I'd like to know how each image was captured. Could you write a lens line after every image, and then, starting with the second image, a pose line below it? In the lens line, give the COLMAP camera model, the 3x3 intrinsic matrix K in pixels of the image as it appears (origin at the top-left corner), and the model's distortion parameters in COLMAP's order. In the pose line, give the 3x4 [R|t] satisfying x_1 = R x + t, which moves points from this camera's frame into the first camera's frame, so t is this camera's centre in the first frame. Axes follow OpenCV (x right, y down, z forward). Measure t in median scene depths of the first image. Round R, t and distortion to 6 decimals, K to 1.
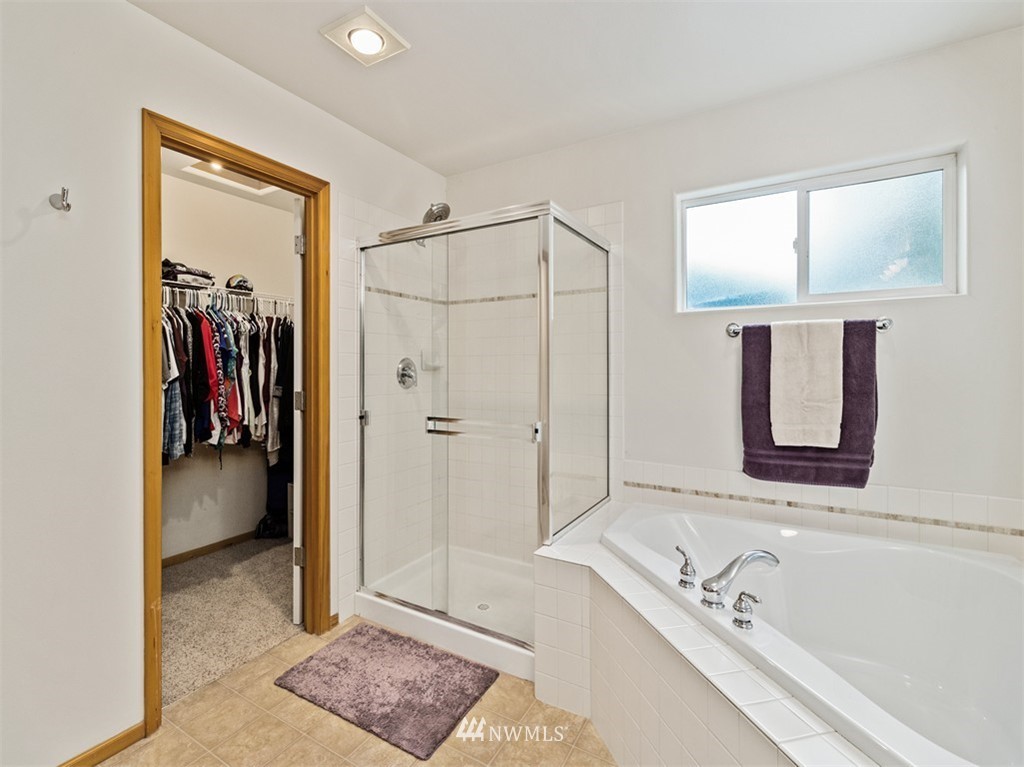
lens RADIAL K [[471.6, 0, 508.5], [0, 471.6, 369.9], [0, 0, 1]] dist [0.000369, 0.000444]
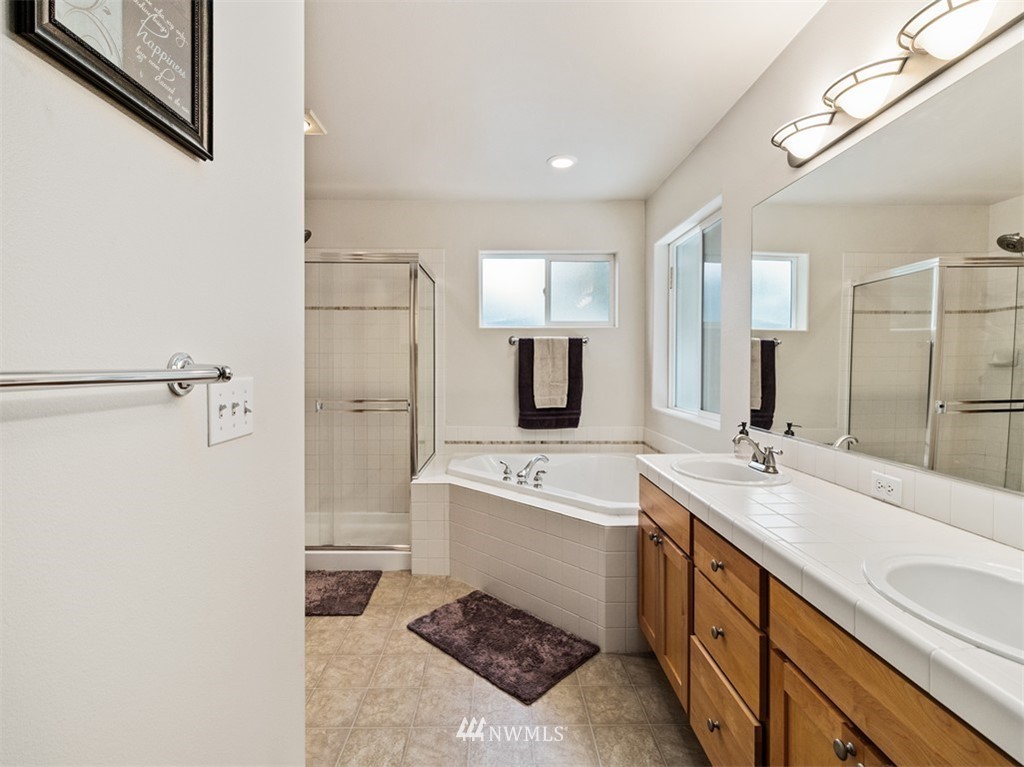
lens RADIAL K [[471.6, 0, 510.6], [0, 471.6, 377.0], [0, 0, 1]] dist [0.000369, 0.000444]
pose [[0.854205, -0.011892, 0.519800, -0.417680], [0.000066, 0.999741, 0.022764, 0.005500], [-0.519936, -0.019411, 0.853985, -0.431241]]
